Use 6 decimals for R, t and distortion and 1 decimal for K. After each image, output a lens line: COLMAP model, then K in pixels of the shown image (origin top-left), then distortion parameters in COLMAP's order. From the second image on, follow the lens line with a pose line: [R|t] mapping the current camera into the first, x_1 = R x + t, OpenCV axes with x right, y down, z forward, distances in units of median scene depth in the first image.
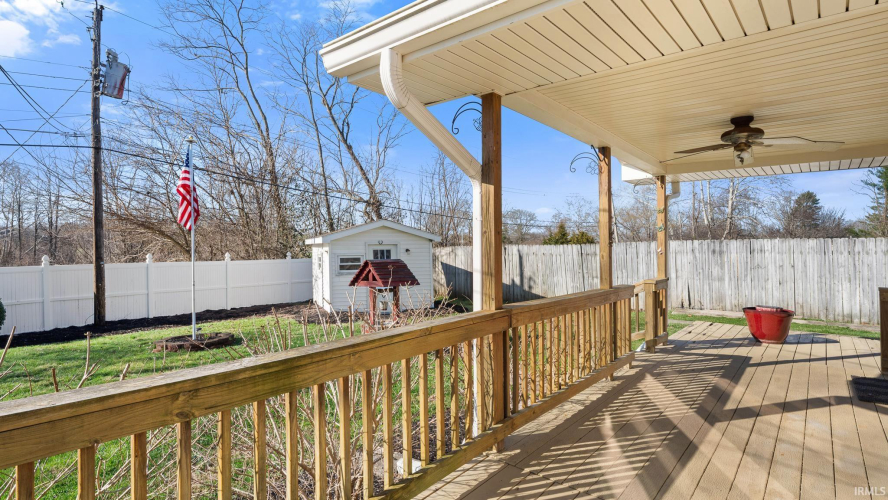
lens RADIAL K [[439.3, 0, 432.5], [0, 439.3, 247.5], [0, 0, 1]] dist [-0.006670, -0.000943]
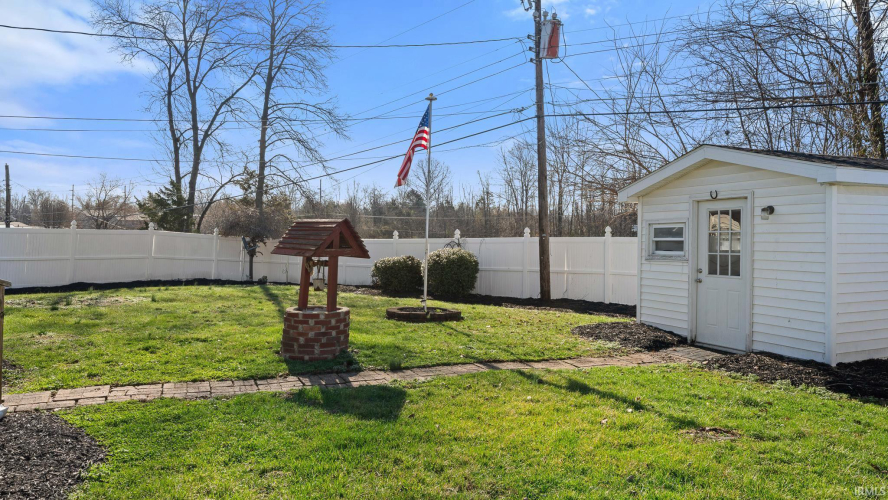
lens RADIAL K [[599.1, 0, 451.2], [0, 599.1, 227.8], [0, 0, 1]] dist [-0.007592, -0.005312]
pose [[0.048561, -0.010108, -0.998769, 0.546620], [-0.004374, 0.999937, -0.010333, 0.033493], [0.998811, 0.004871, 0.048514, 0.746850]]
